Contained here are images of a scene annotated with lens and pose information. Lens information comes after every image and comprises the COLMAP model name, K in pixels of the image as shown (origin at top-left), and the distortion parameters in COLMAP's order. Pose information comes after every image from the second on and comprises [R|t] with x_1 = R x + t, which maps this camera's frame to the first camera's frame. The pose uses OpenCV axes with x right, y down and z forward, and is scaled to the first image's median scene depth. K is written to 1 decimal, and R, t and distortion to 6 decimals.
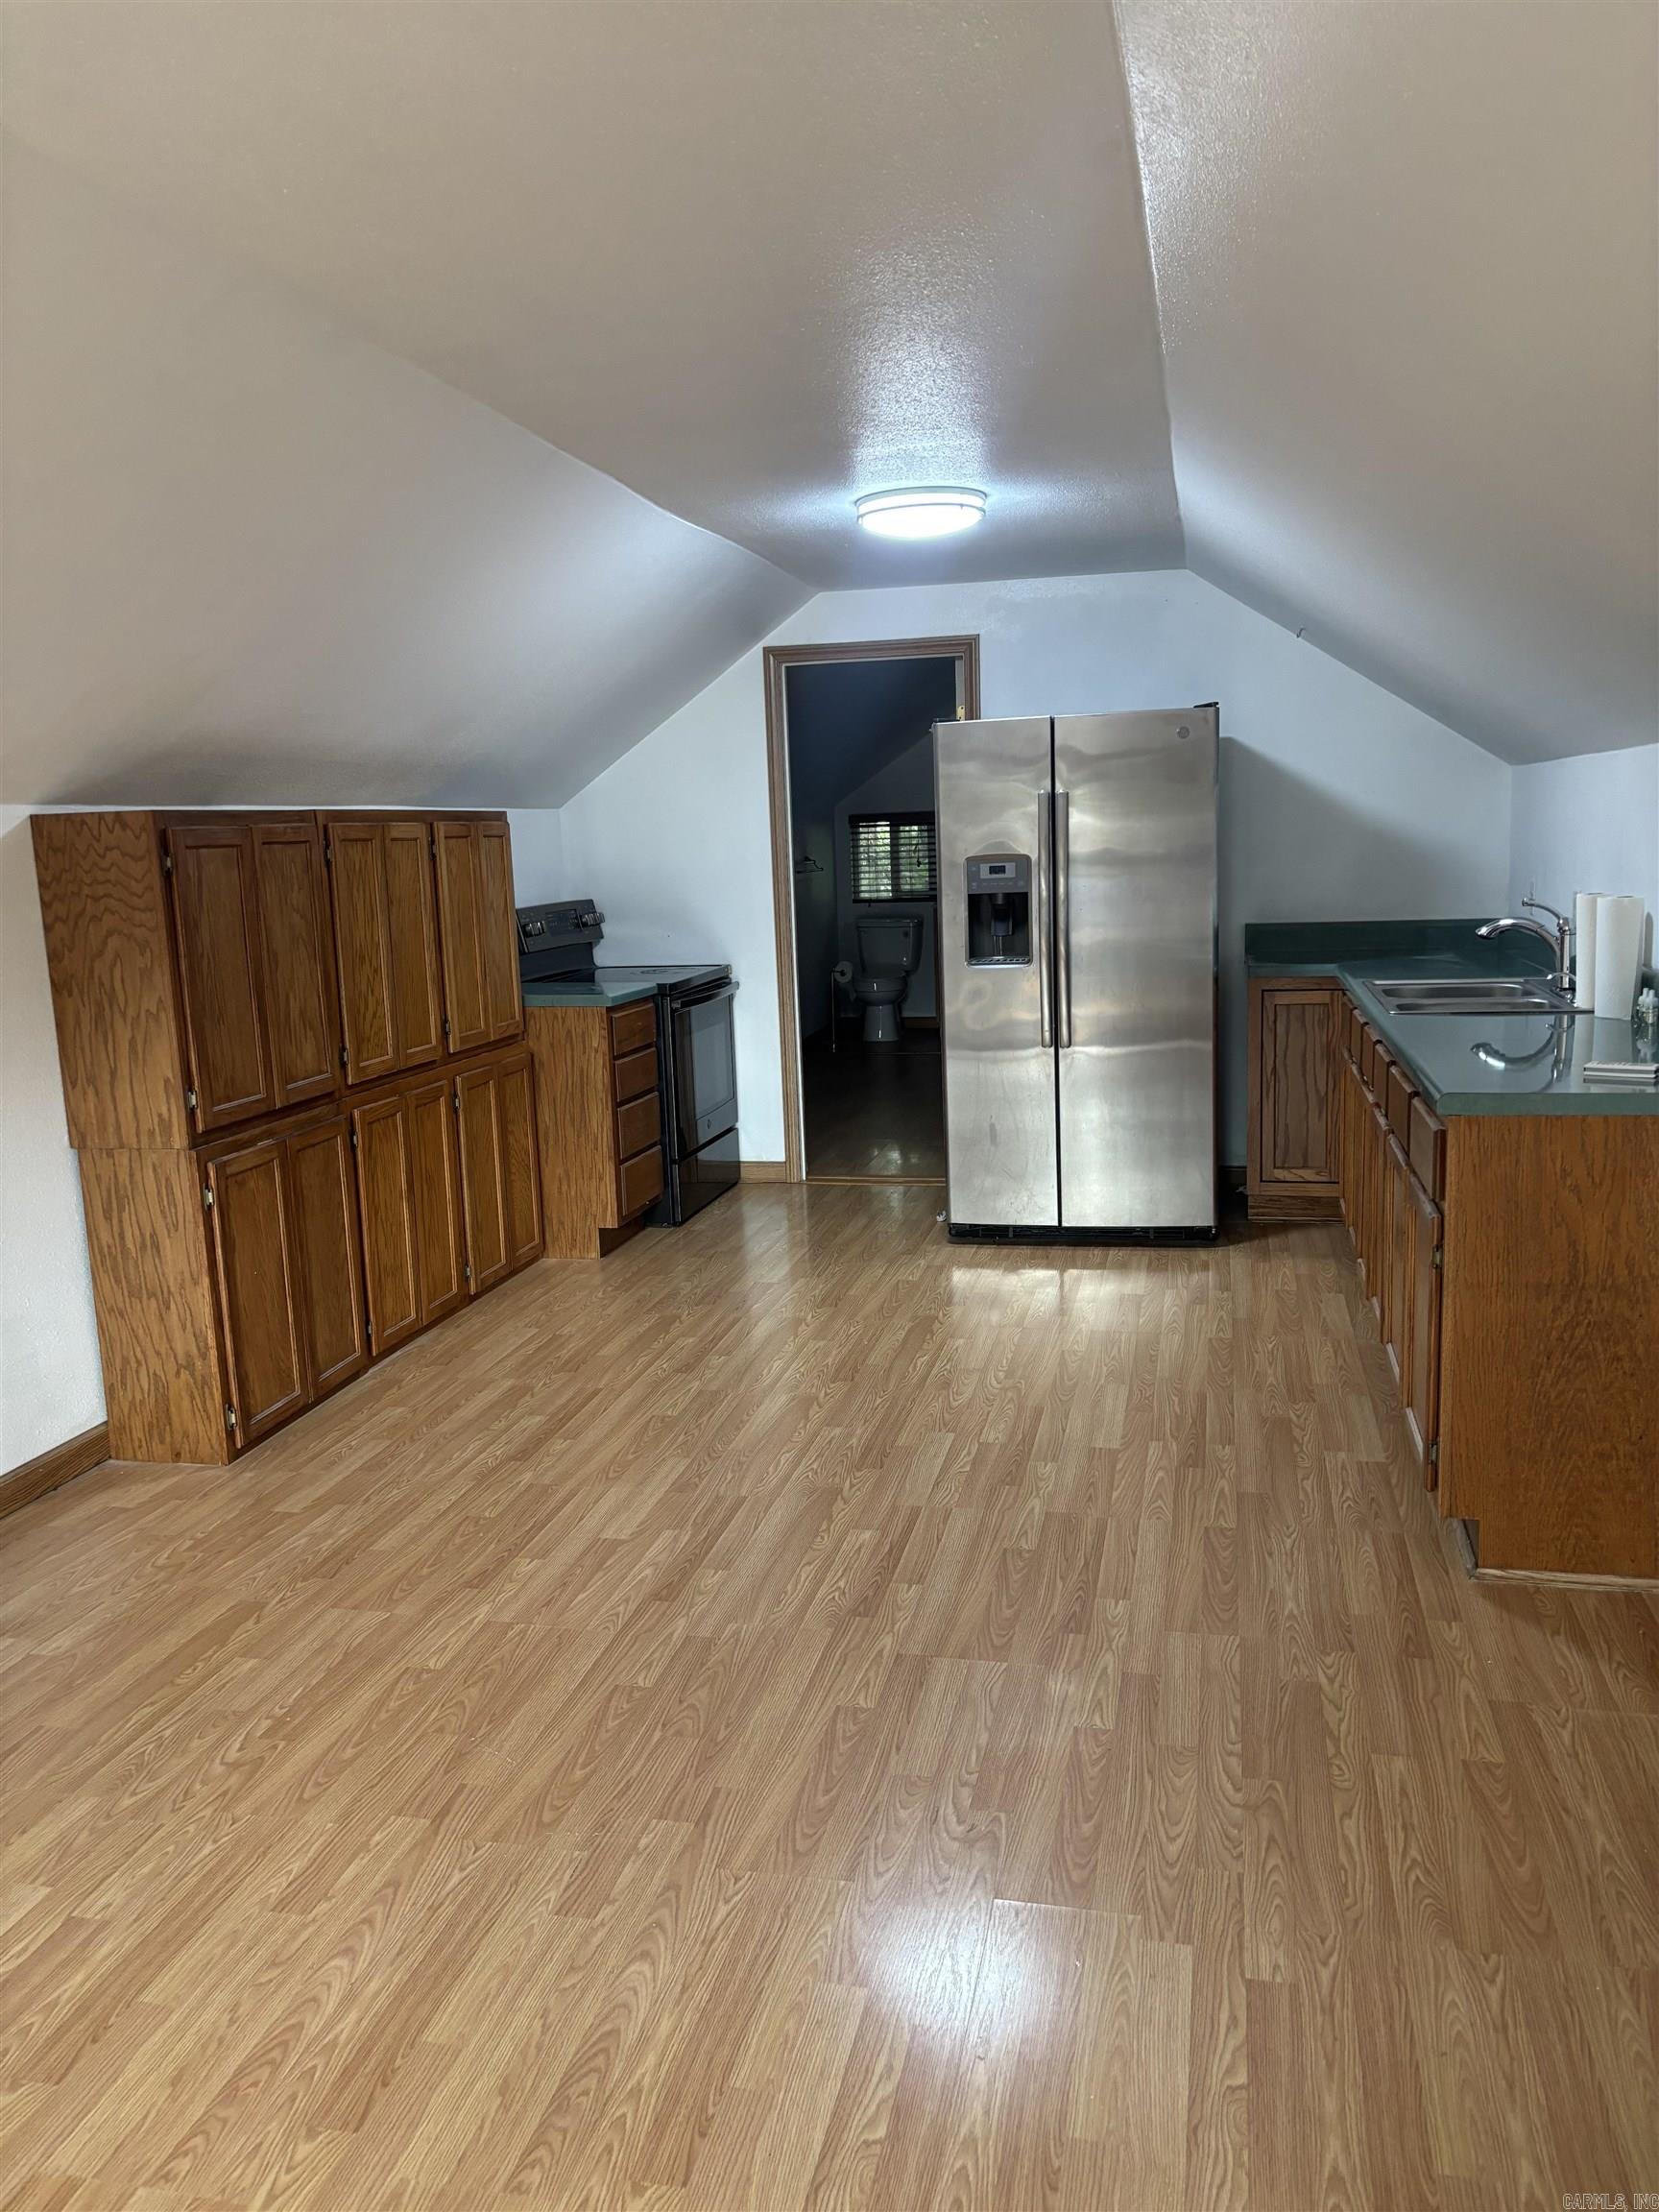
lens RADIAL K [[1670.8, 0, 839.2], [0, 1670.8, 1123.5], [0, 0, 1]] dist [0.034102, -0.031256]
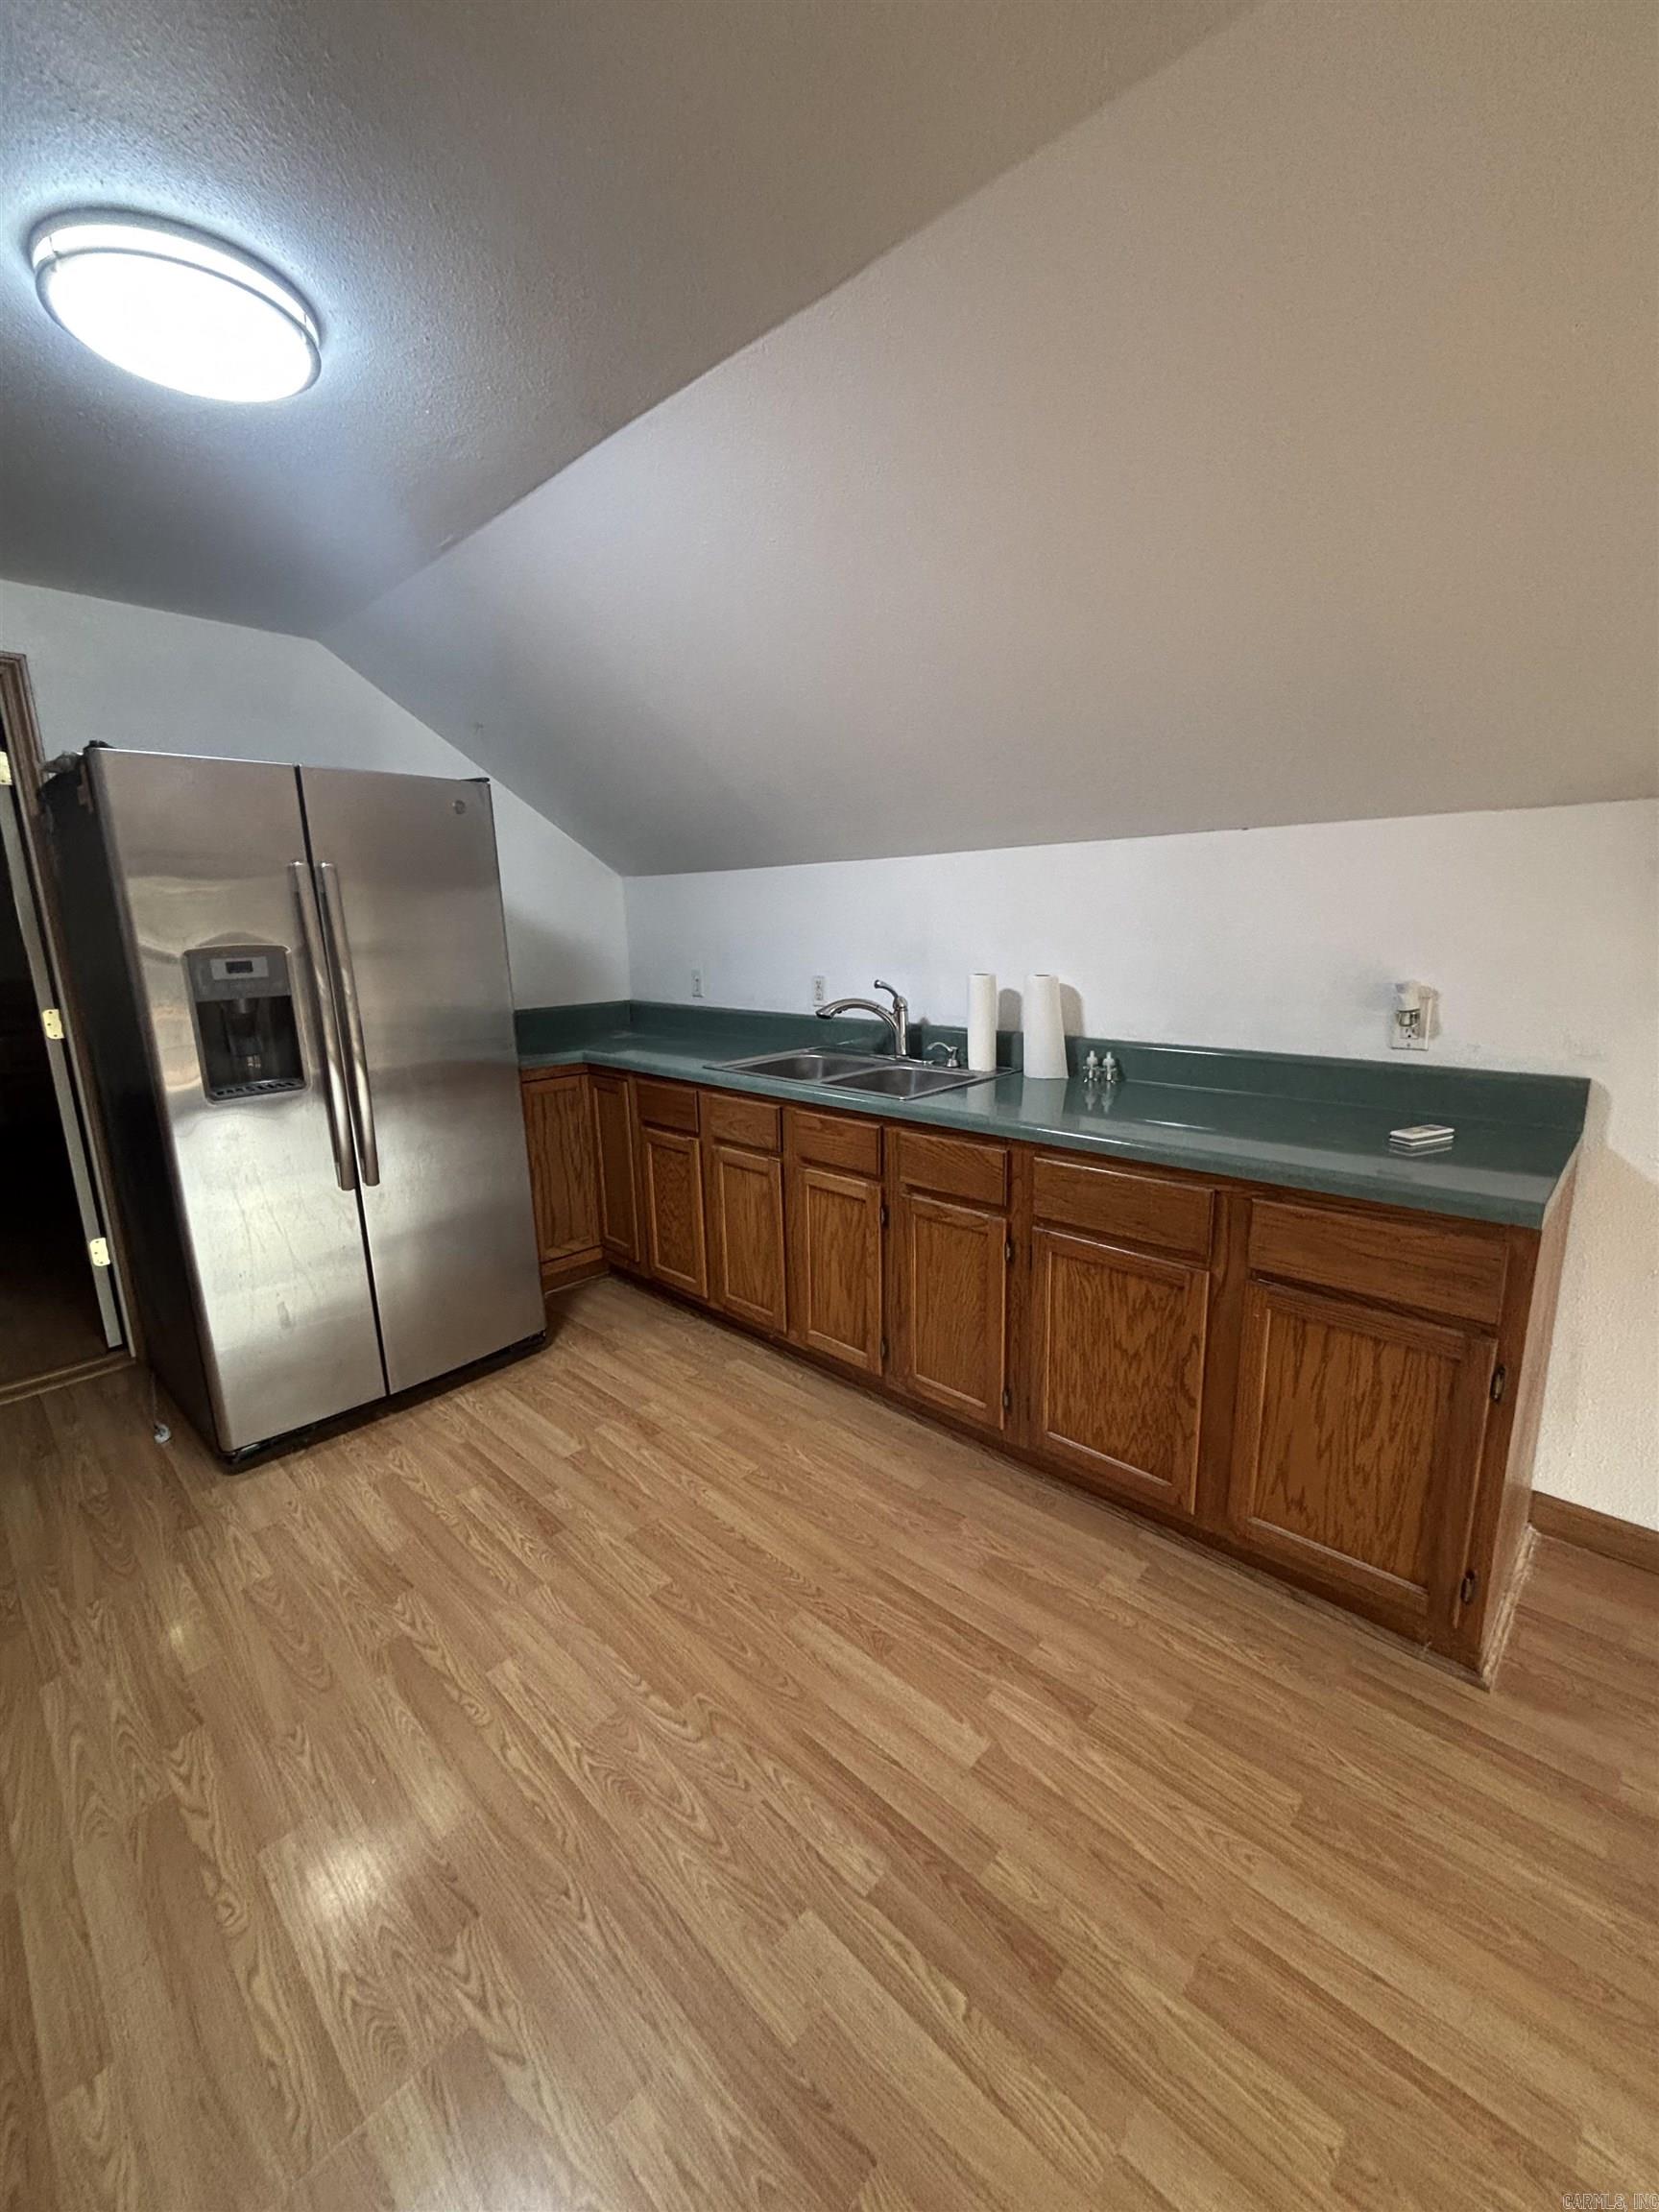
lens RADIAL K [[888.3, 0, 837.5], [0, 888.3, 1105.1], [0, 0, 1]] dist [0.016392, -0.011609]
pose [[0.513957, -0.149747, 0.844644, -0.139036], [0.146559, 0.985497, 0.085539, -0.112091], [-0.845203, 0.079827, 0.528450, 0.741471]]
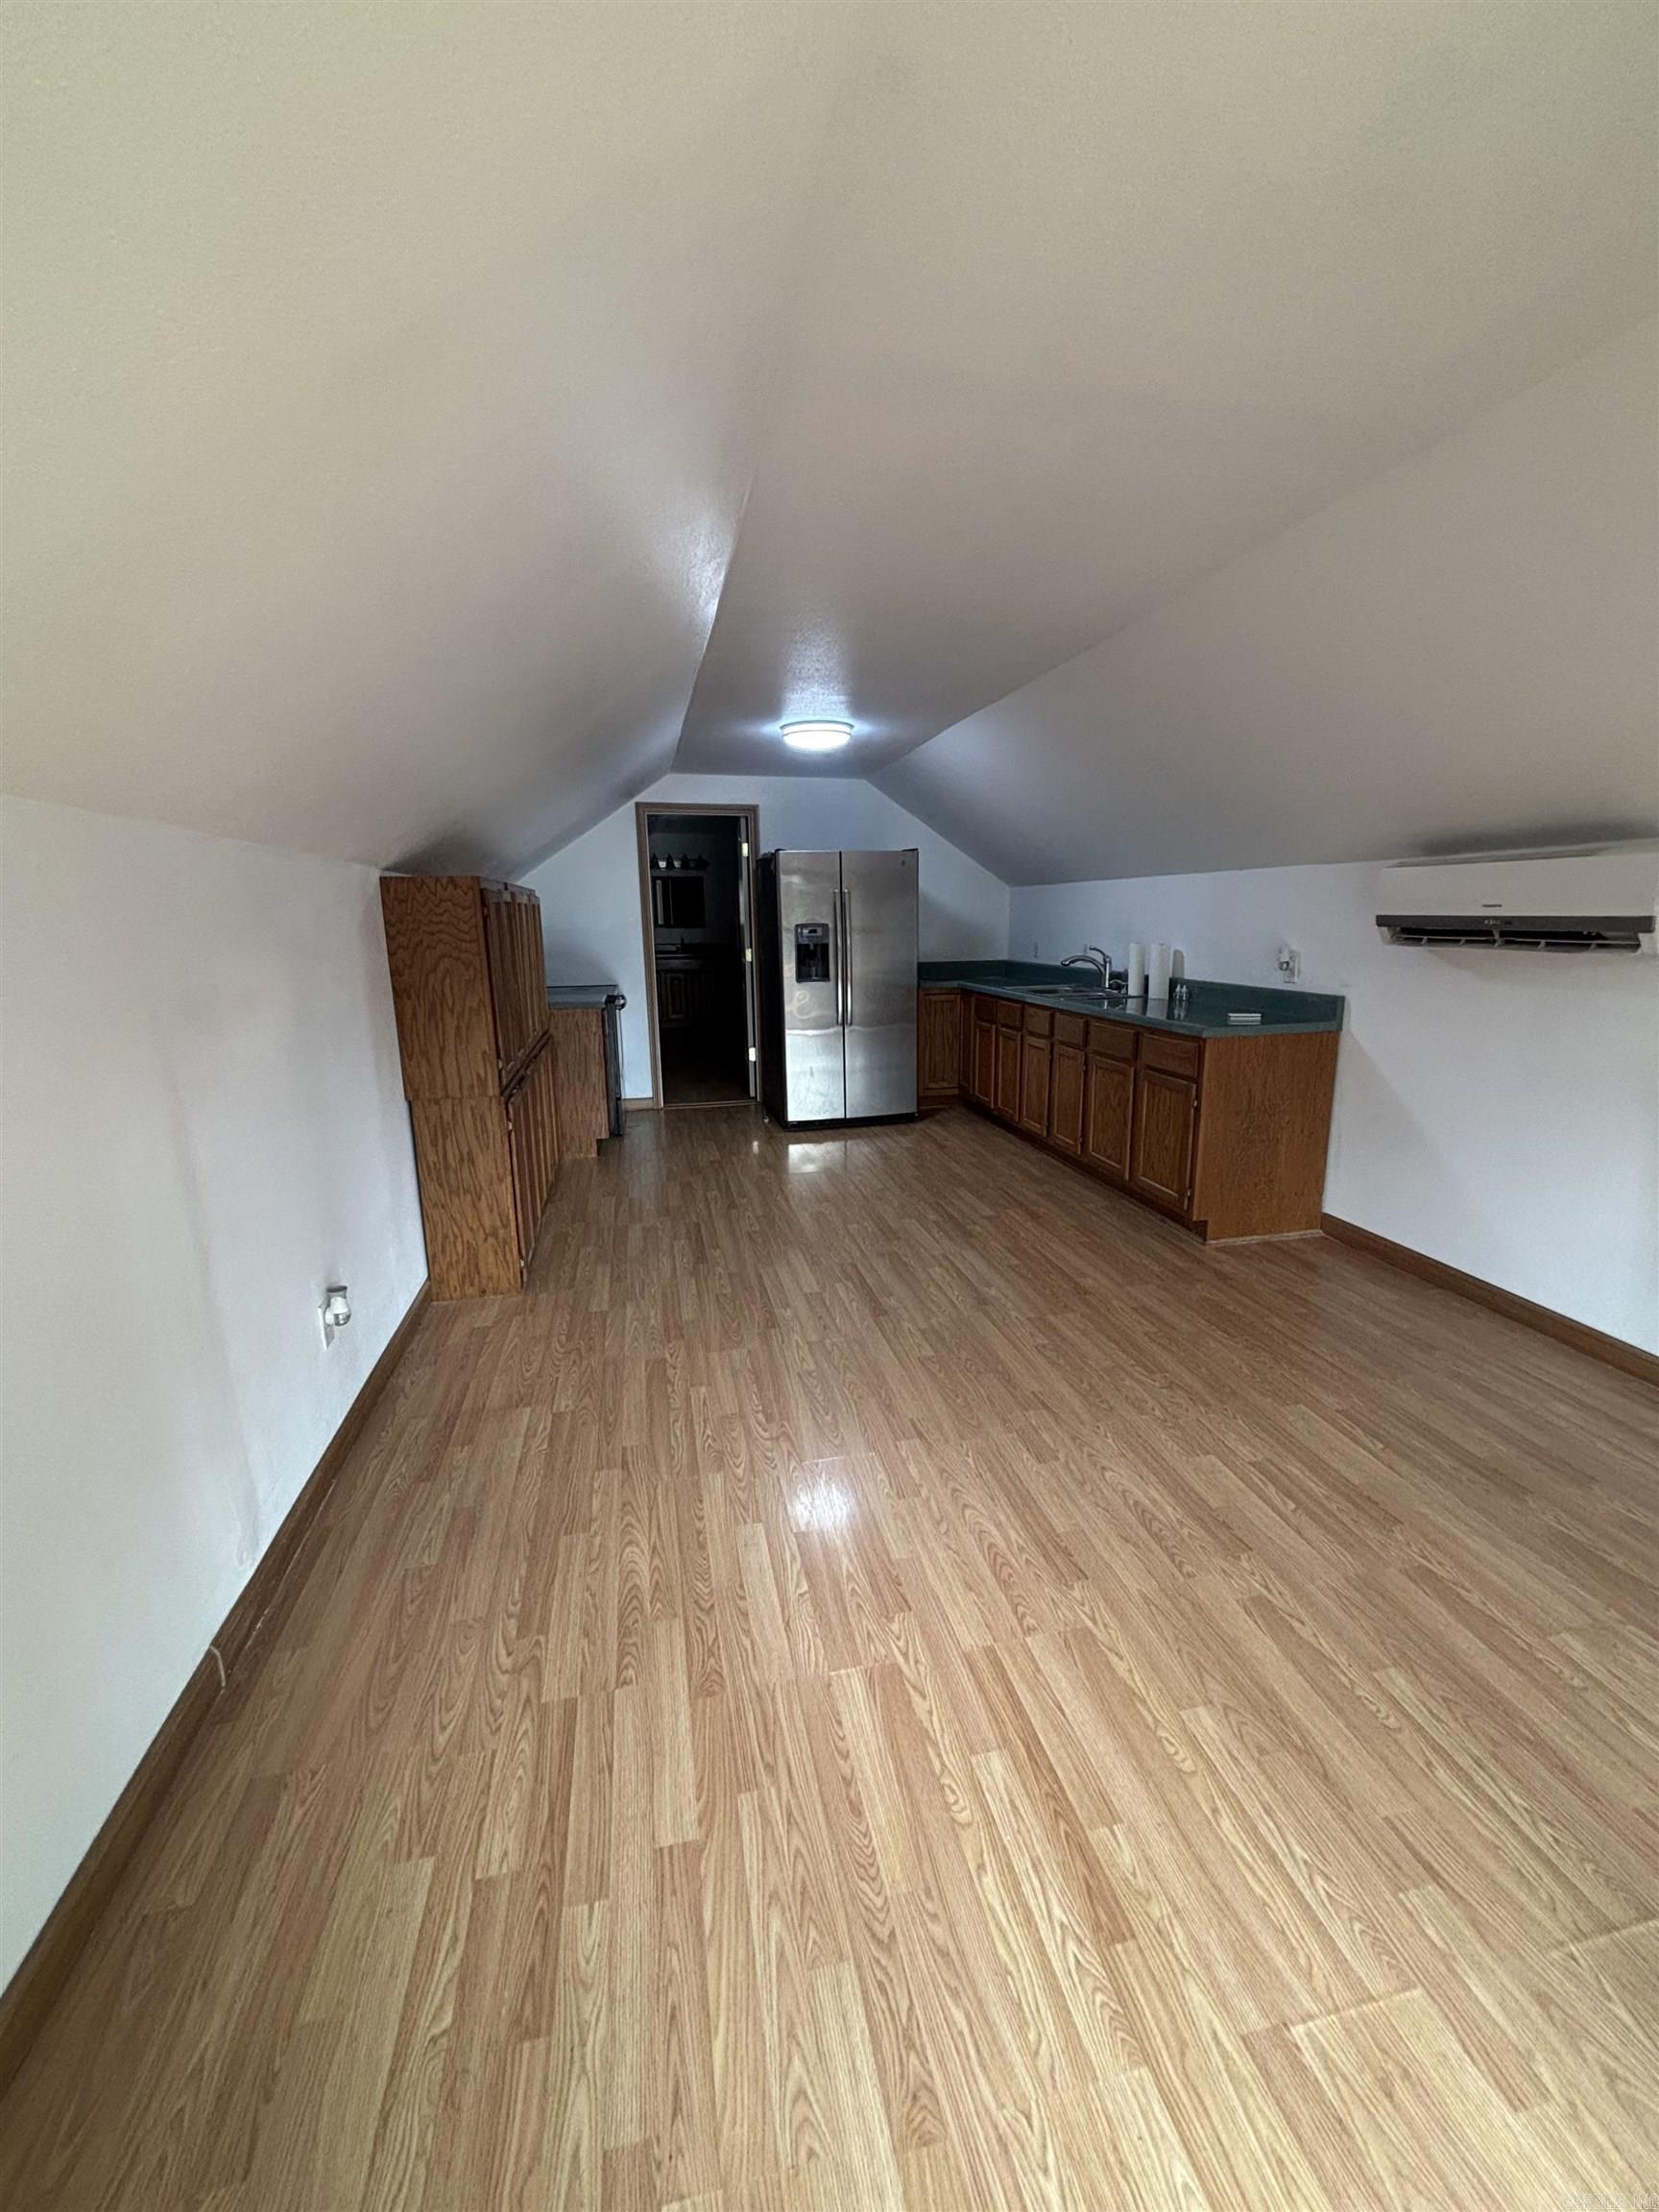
lens RADIAL K [[888.3, 0, 837.5], [0, 888.3, 1105.1], [0, 0, 1]] dist [0.016392, -0.011609]
pose [[0.902559, -0.066128, 0.425458, -0.407617], [0.054333, 0.997729, 0.039814, 0.007309], [-0.427124, -0.012818, 0.904102, 0.099850]]
